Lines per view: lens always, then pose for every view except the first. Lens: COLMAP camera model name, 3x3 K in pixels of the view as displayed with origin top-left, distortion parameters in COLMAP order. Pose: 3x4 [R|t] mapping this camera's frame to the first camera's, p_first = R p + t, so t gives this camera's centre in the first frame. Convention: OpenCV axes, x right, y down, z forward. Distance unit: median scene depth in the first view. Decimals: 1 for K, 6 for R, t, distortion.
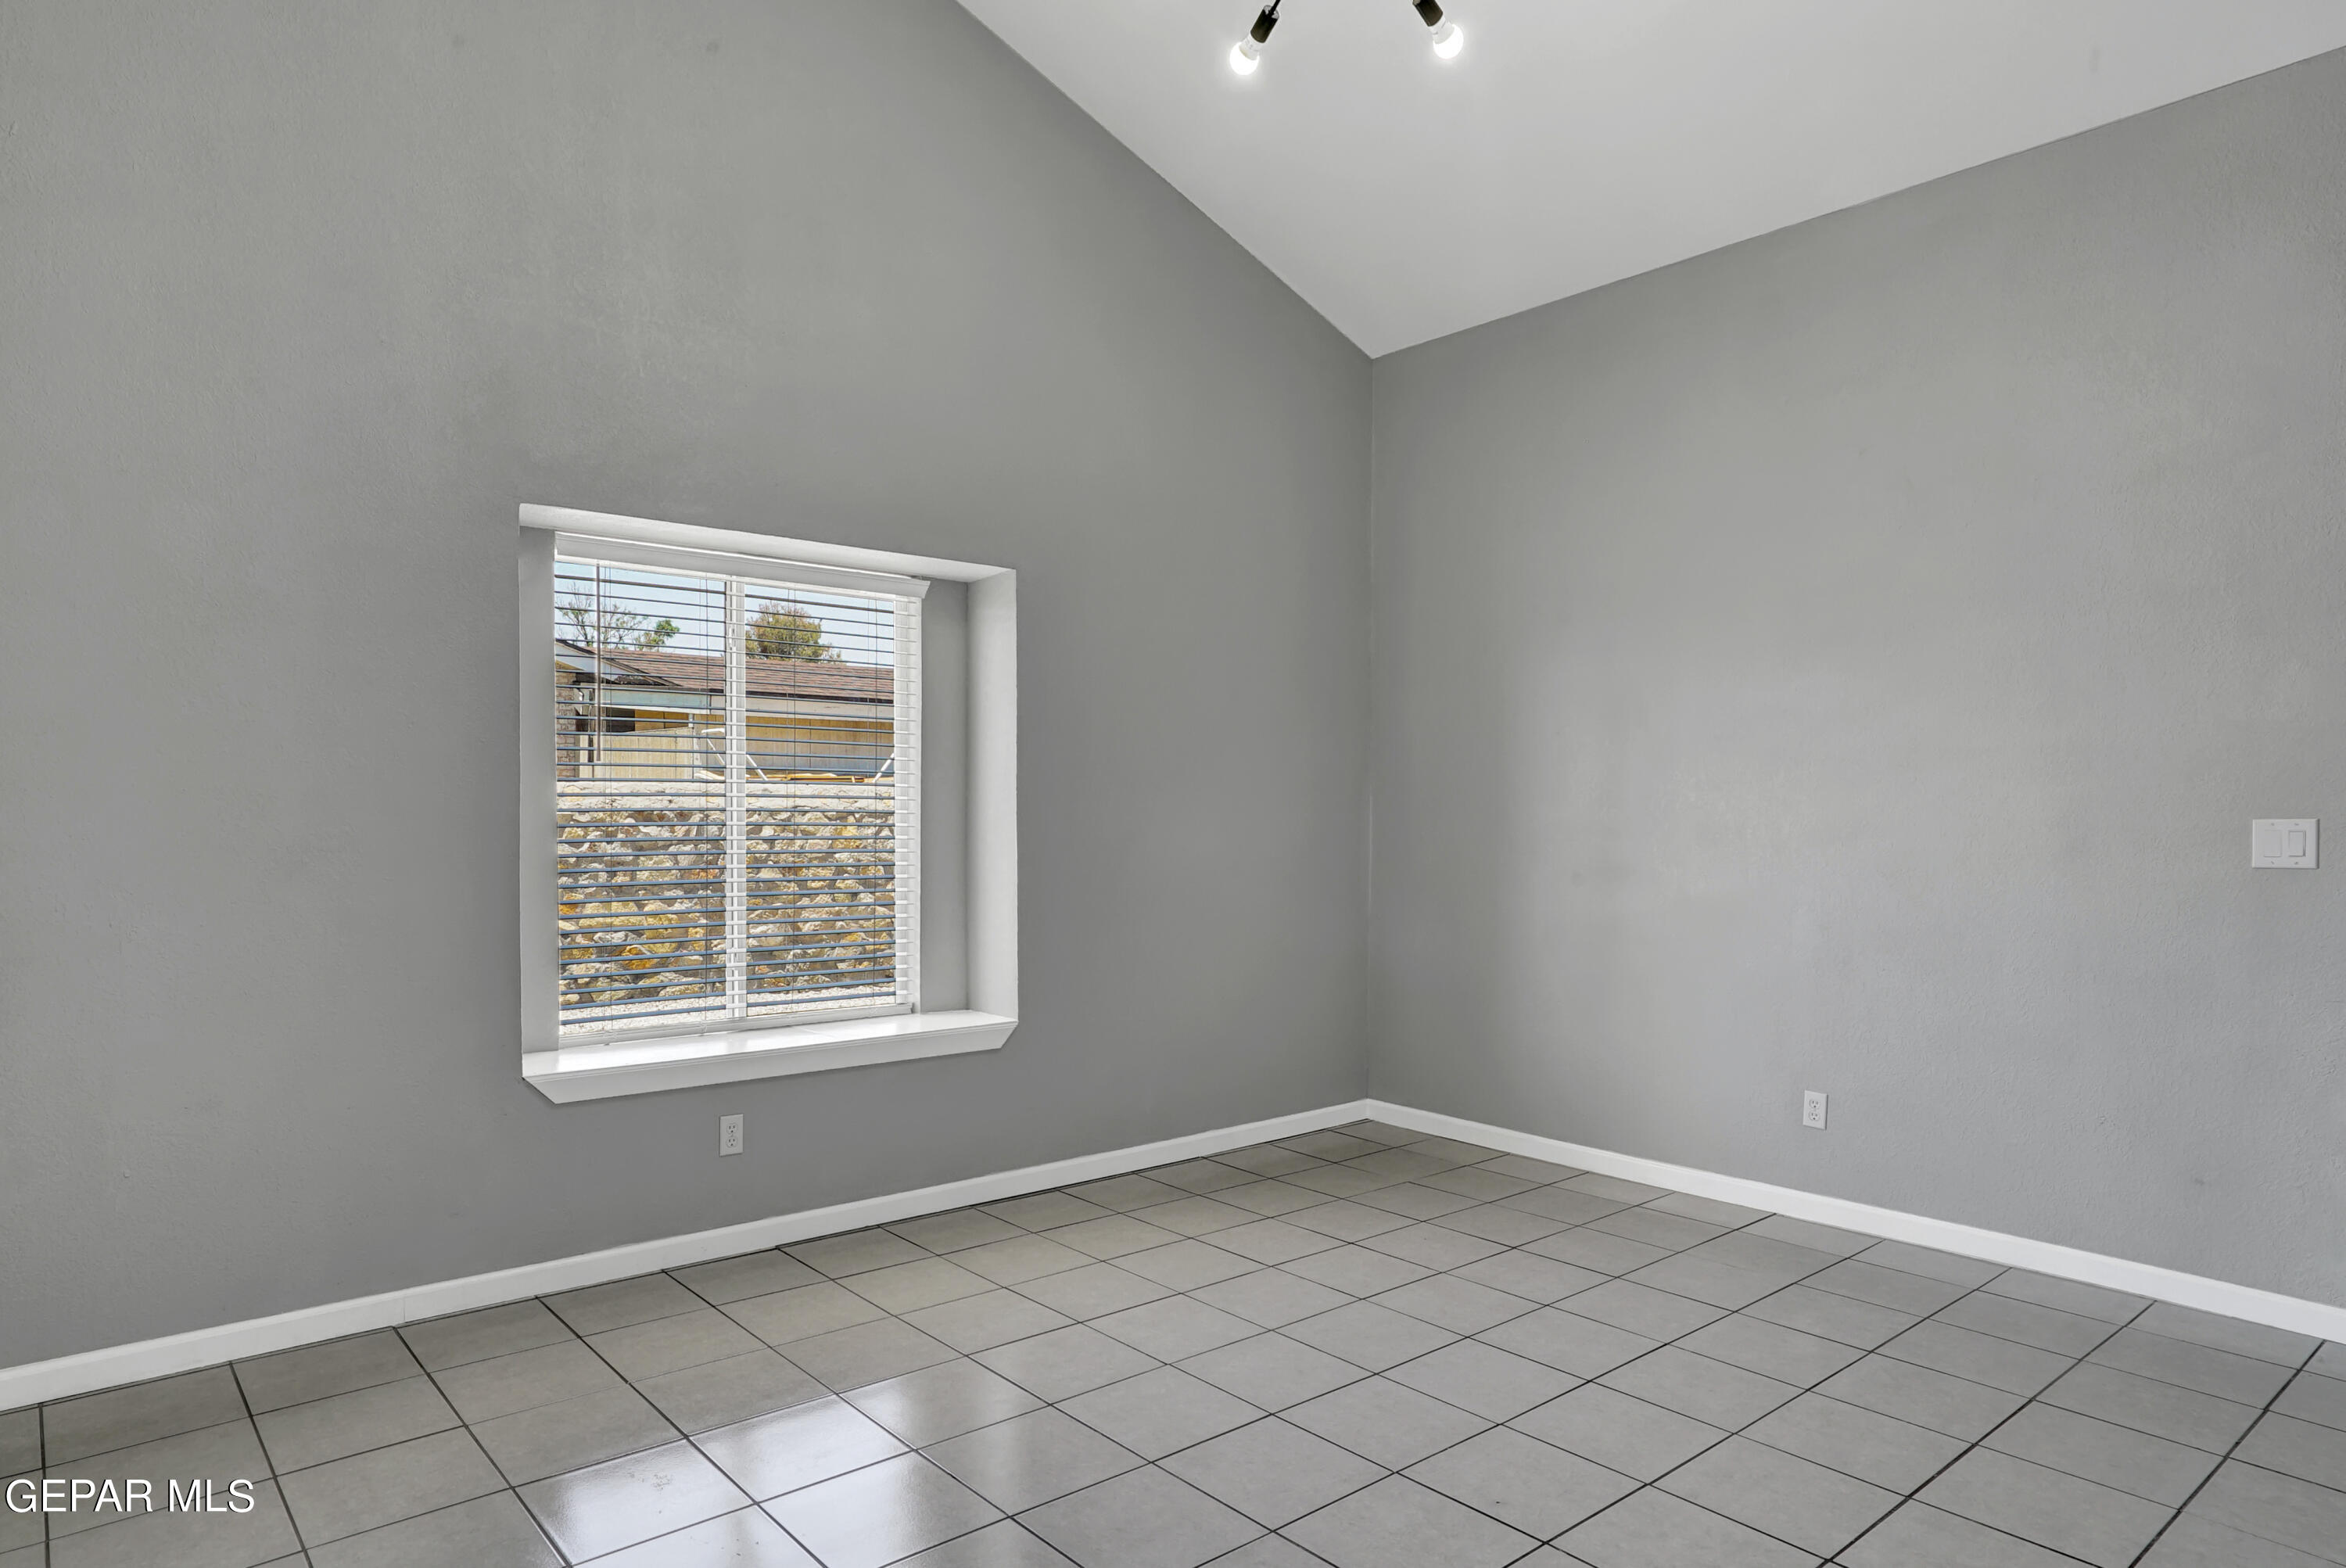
lens RADIAL K [[1364.7, 0, 1173.0], [0, 1364.7, 823.2], [0, 0, 1]] dist [-0.000194, 0.000016]
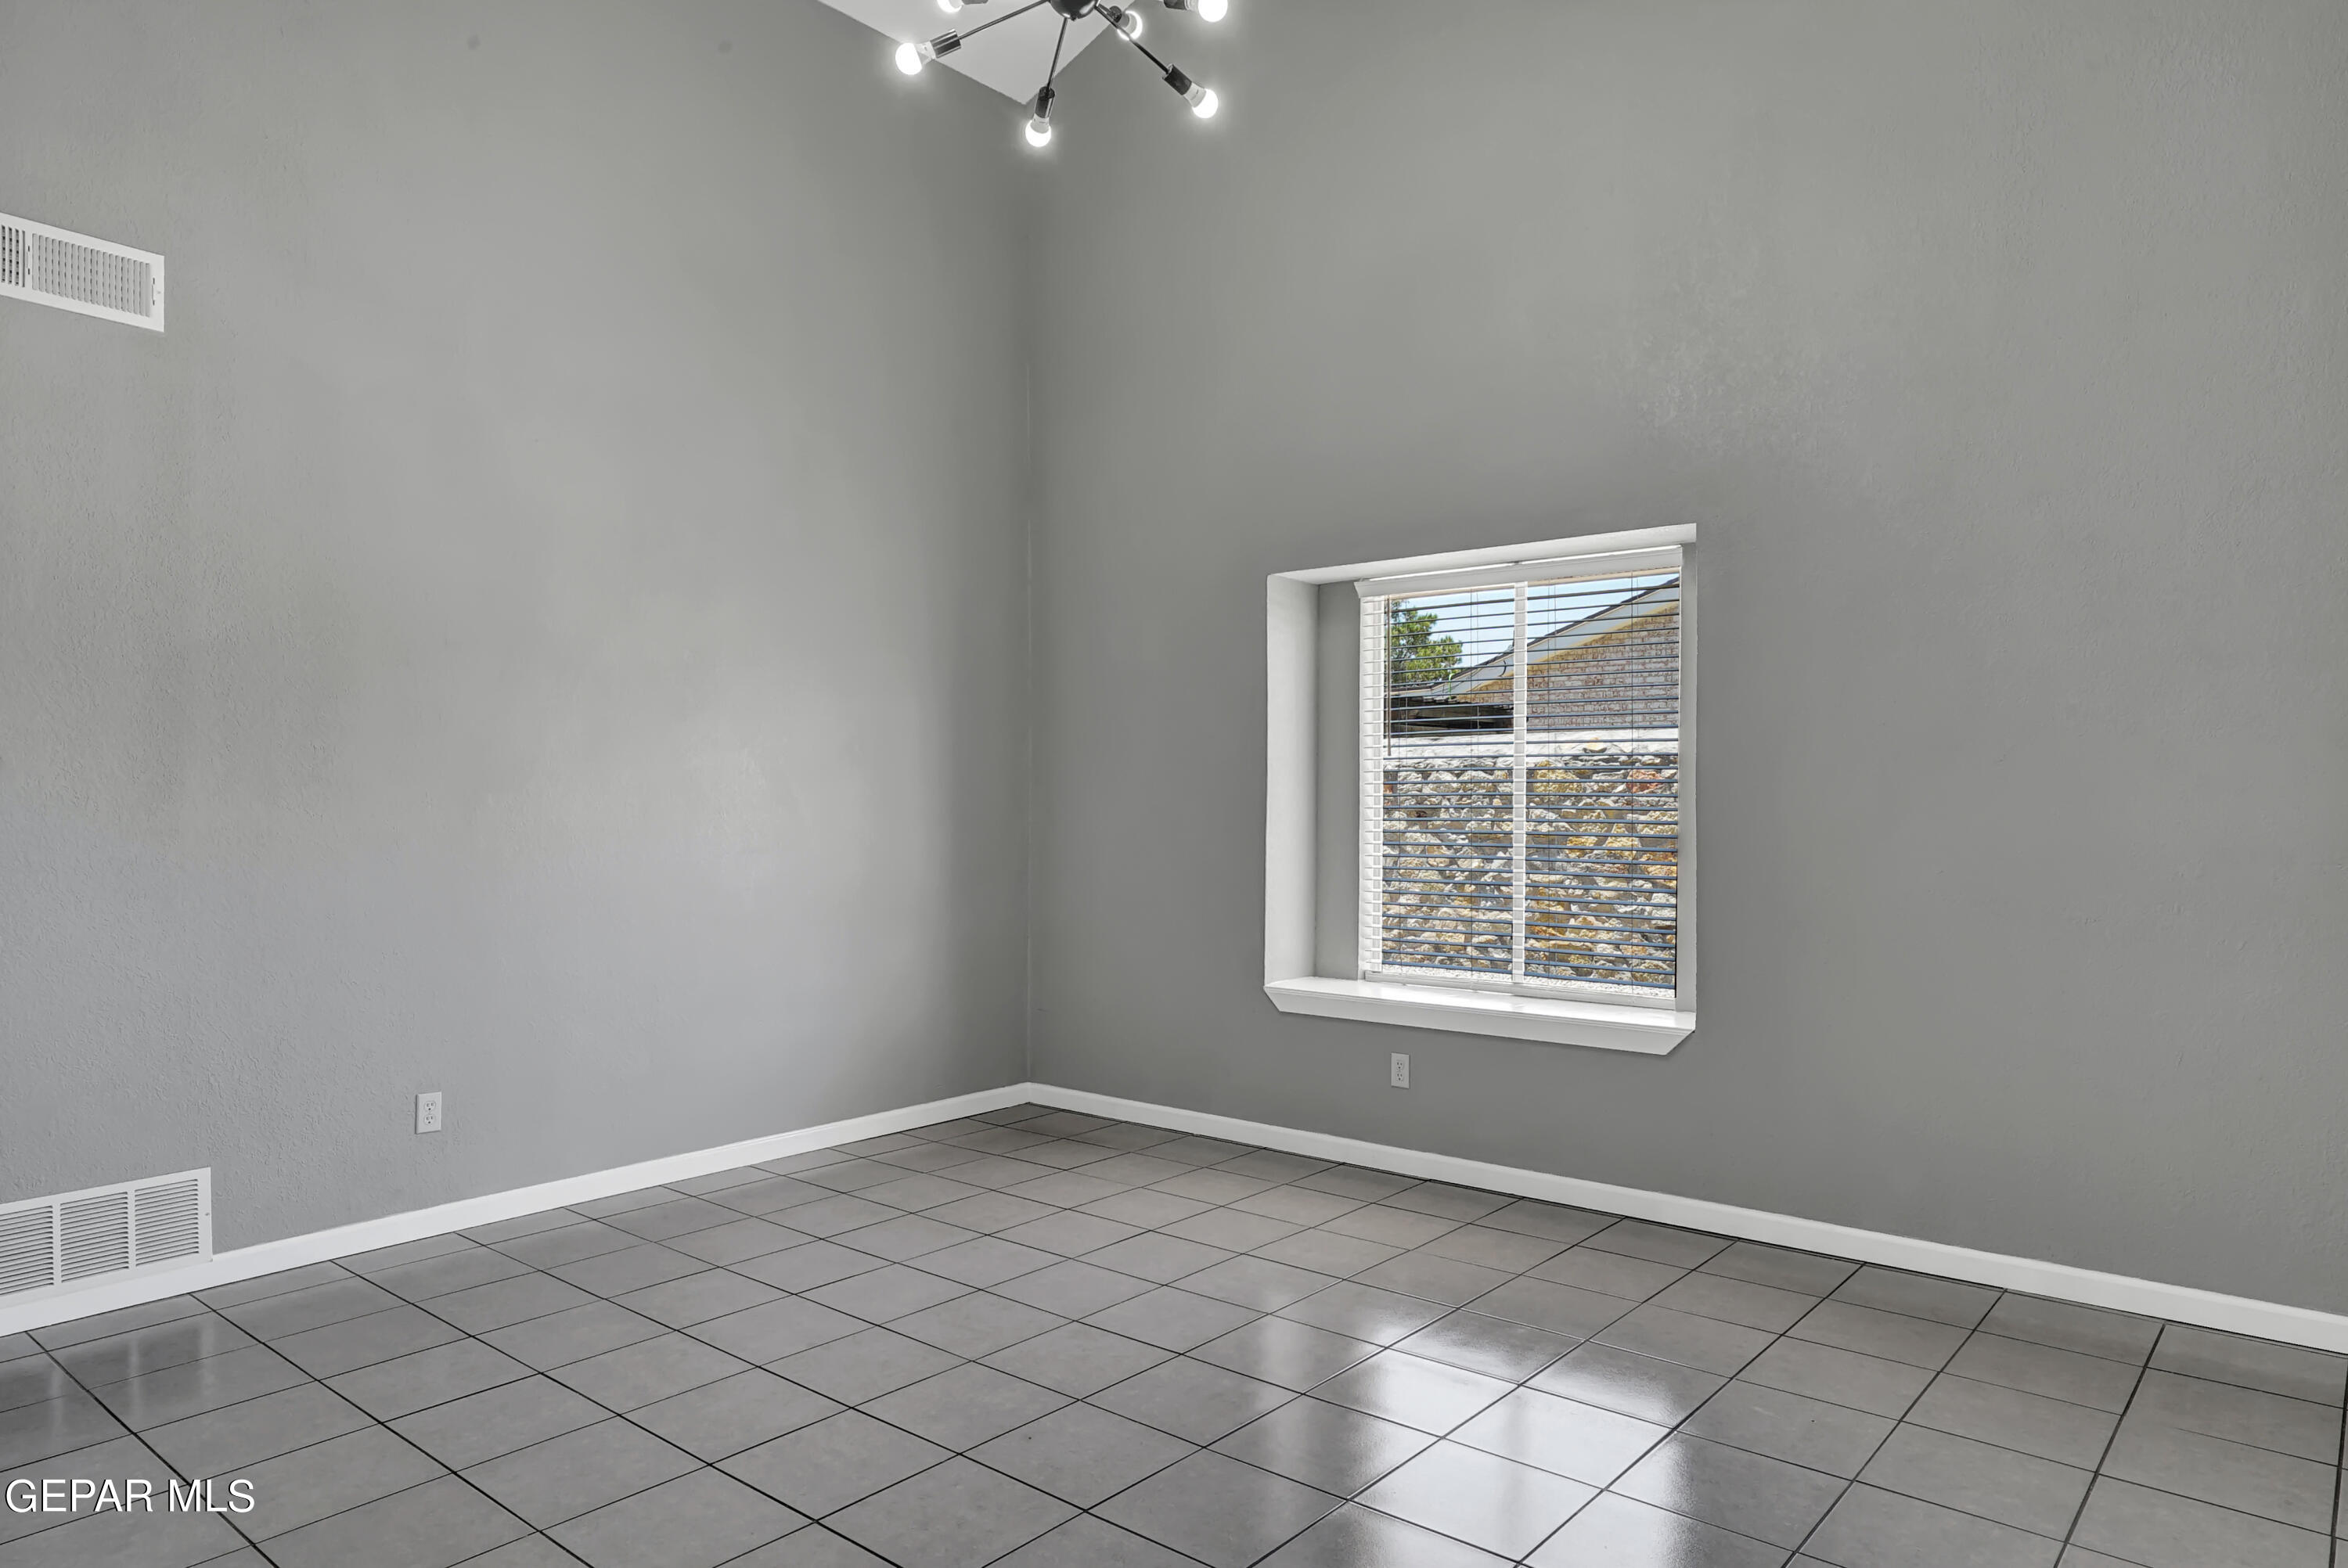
lens RADIAL K [[1454.8, 0, 1174.0], [0, 1454.8, 784.0], [0, 0, 1]] dist [-0.000737, -0.000230]
pose [[0.161711, -0.012281, -0.986762, 0.859940], [0.000311, 0.999923, -0.012394, -0.003482], [0.986838, 0.001697, 0.161703, 0.583631]]
